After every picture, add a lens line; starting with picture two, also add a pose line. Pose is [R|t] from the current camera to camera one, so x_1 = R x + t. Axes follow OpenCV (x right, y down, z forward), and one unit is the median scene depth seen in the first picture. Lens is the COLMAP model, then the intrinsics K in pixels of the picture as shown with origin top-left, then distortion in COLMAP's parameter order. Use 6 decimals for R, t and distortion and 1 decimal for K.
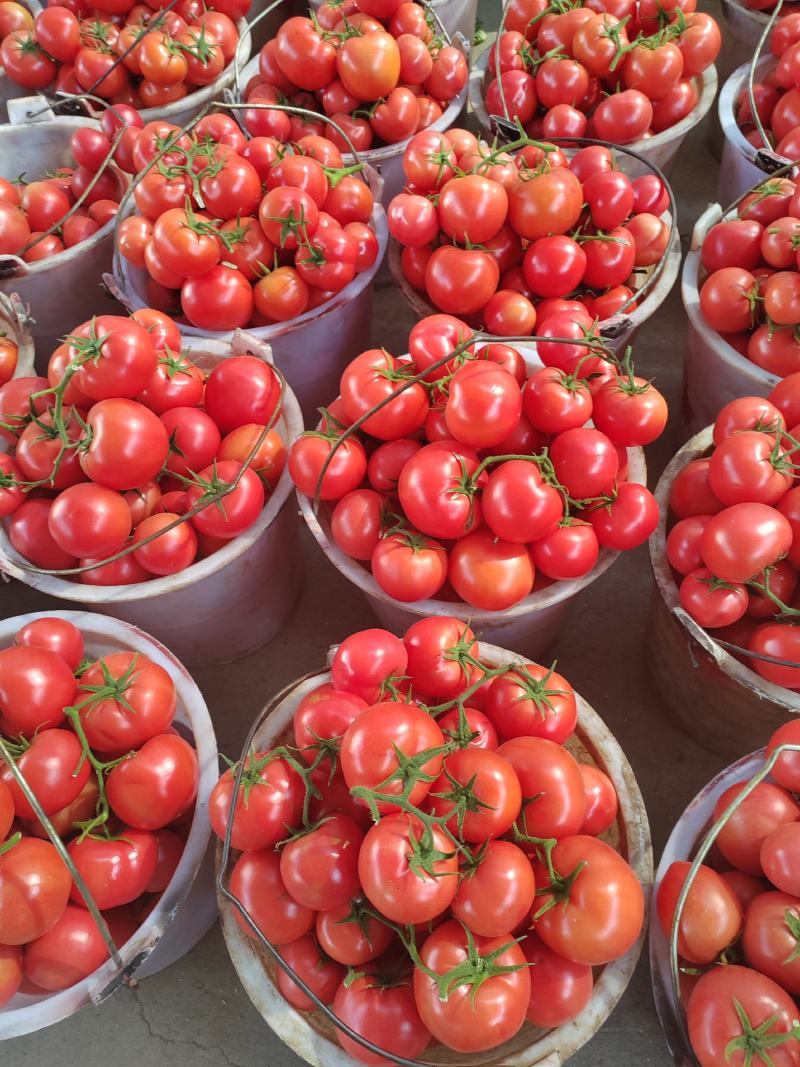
lens RADIAL K [[841.2, 0, 400.0], [0, 841.2, 533.5], [0, 0, 1]] dist [0.054267, -0.036679]
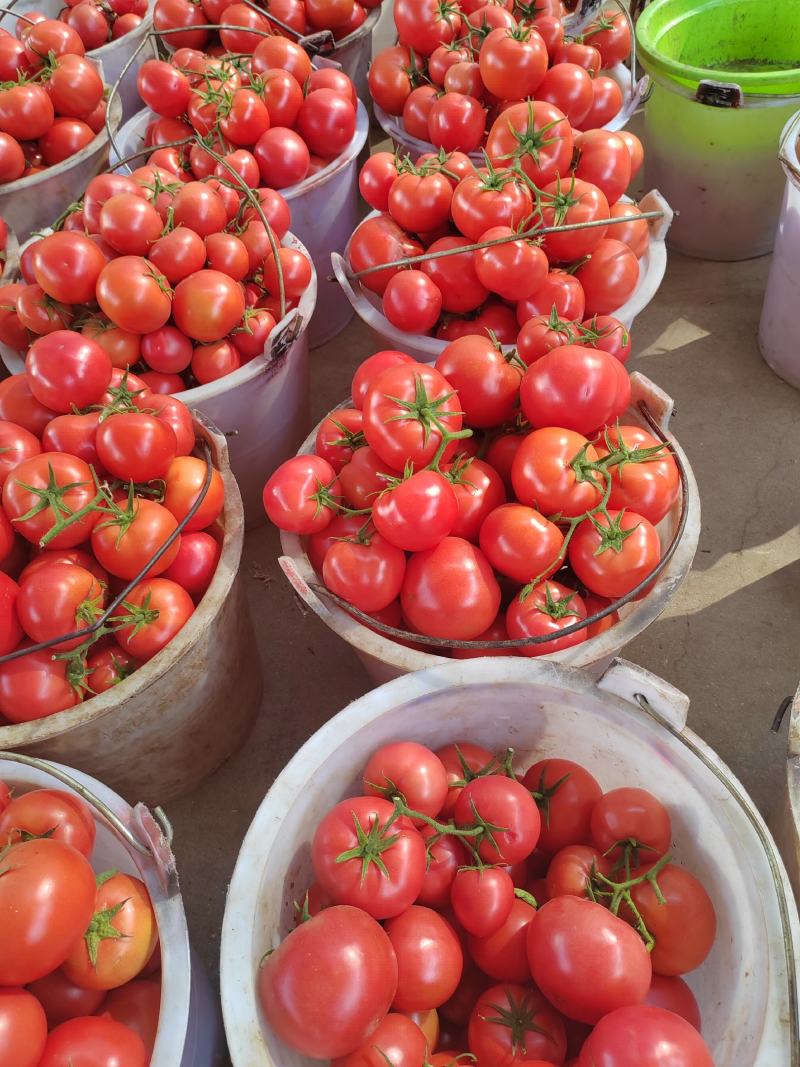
lens RADIAL K [[841.2, 0, 400.0], [0, 841.2, 533.5], [0, 0, 1]] dist [0.054267, -0.036679]
pose [[0.988966, -0.127751, 0.075007, 0.851663], [0.134902, 0.985840, -0.099609, 0.139383], [-0.061220, 0.108628, 0.992196, 0.065260]]
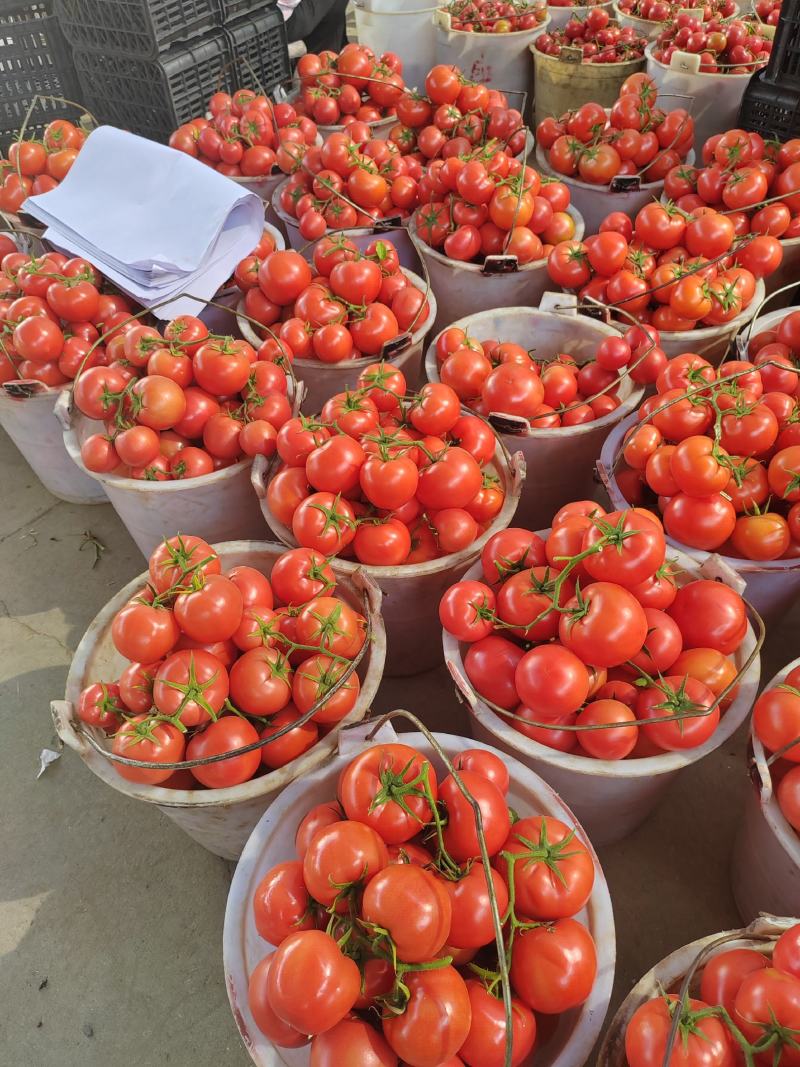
lens RADIAL K [[841.2, 0, 400.0], [0, 841.2, 533.5], [0, 0, 1]] dist [0.054267, -0.036679]
pose [[0.891790, 0.358995, -0.275377, -0.333615], [-0.404297, 0.905510, -0.128822, 0.034427], [0.203110, 0.226216, 0.952666, -0.104889]]
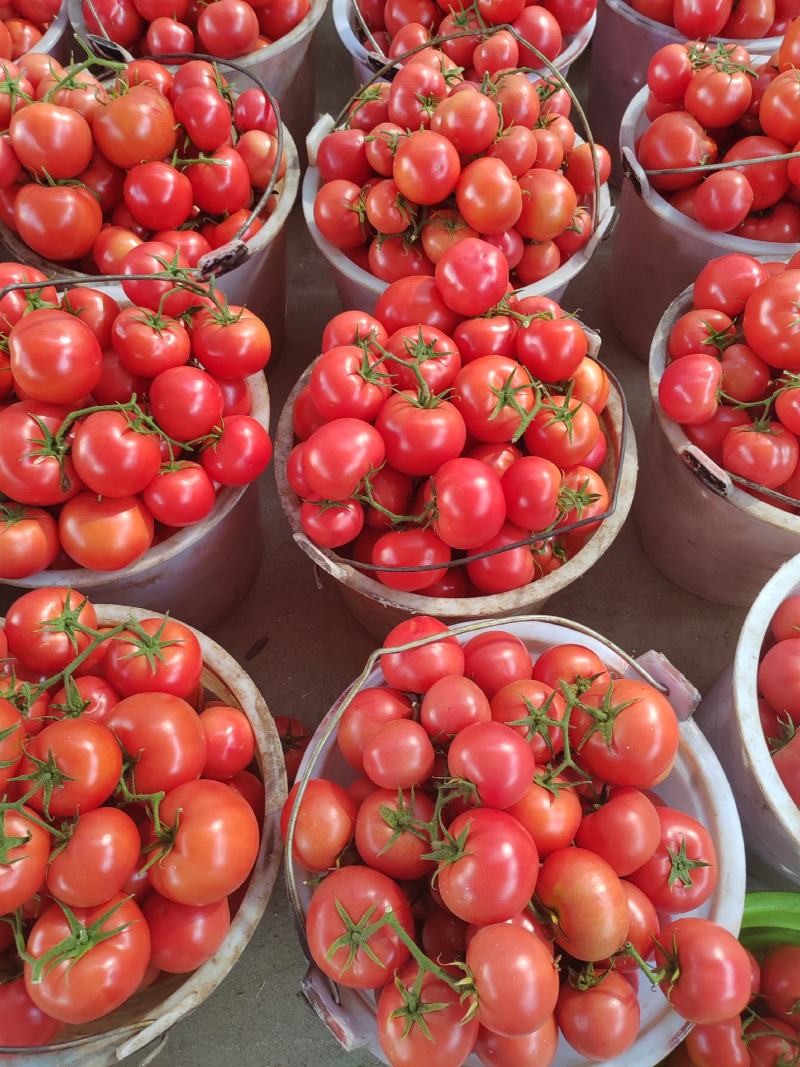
lens RADIAL K [[841.2, 0, 400.0], [0, 841.2, 533.5], [0, 0, 1]] dist [0.054267, -0.036679]
pose [[0.969305, -0.176781, 0.170870, 0.262602], [0.163615, 0.982556, 0.088395, 0.017711], [-0.183516, -0.057725, 0.981320, -0.002705]]
